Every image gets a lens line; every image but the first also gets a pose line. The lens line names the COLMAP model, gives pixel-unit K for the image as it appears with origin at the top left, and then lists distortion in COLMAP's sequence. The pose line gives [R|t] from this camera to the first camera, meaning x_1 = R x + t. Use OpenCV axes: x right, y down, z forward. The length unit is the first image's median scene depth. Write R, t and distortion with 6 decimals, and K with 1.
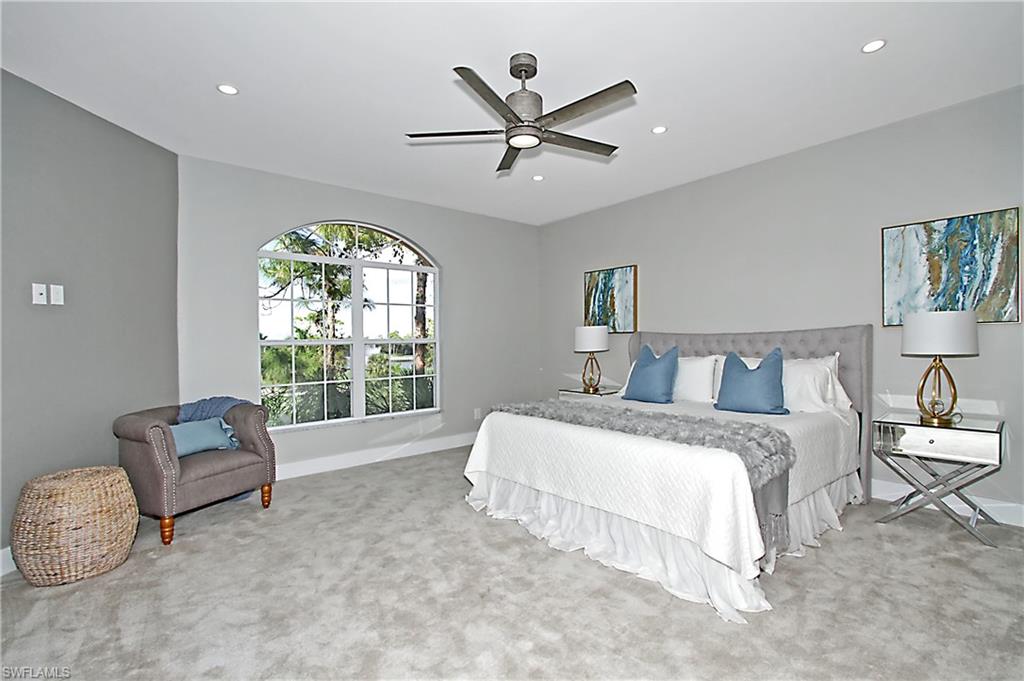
lens RADIAL K [[455.2, 0, 511.6], [0, 455.2, 358.1], [0, 0, 1]] dist [-0.015667, 0.000326]
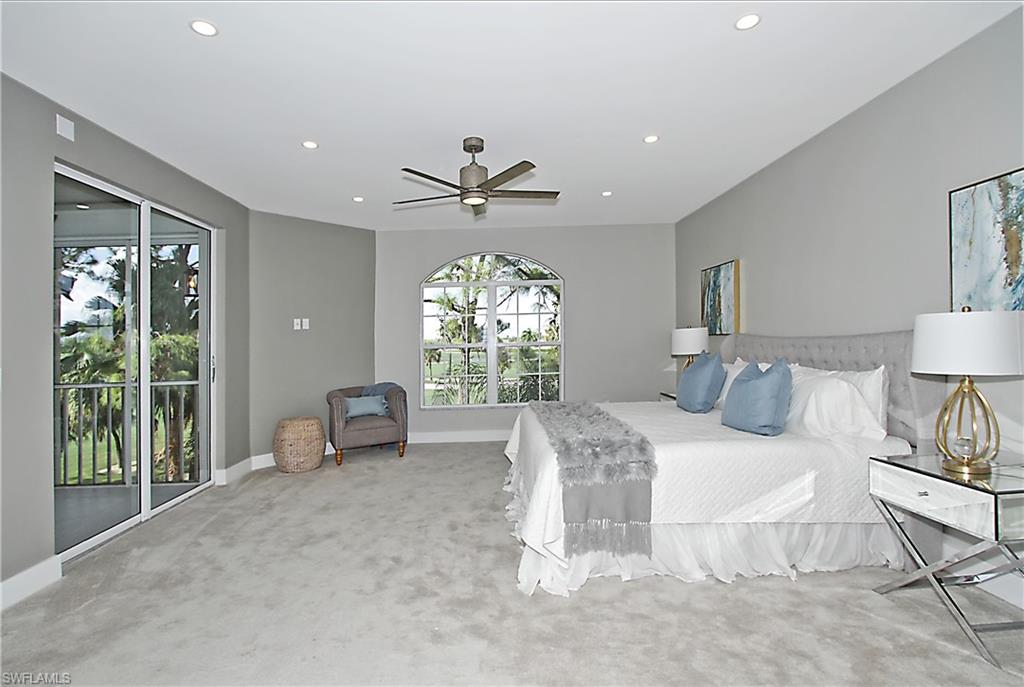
lens RADIAL K [[470.2, 0, 512.0], [0, 470.2, 343.5], [0, 0, 1]] dist [-0.001040, -0.000355]
pose [[0.779314, -0.000586, -0.626634, 0.778711], [-0.008591, 0.999896, -0.011619, -0.036915], [0.626575, 0.014438, 0.779227, -0.003659]]
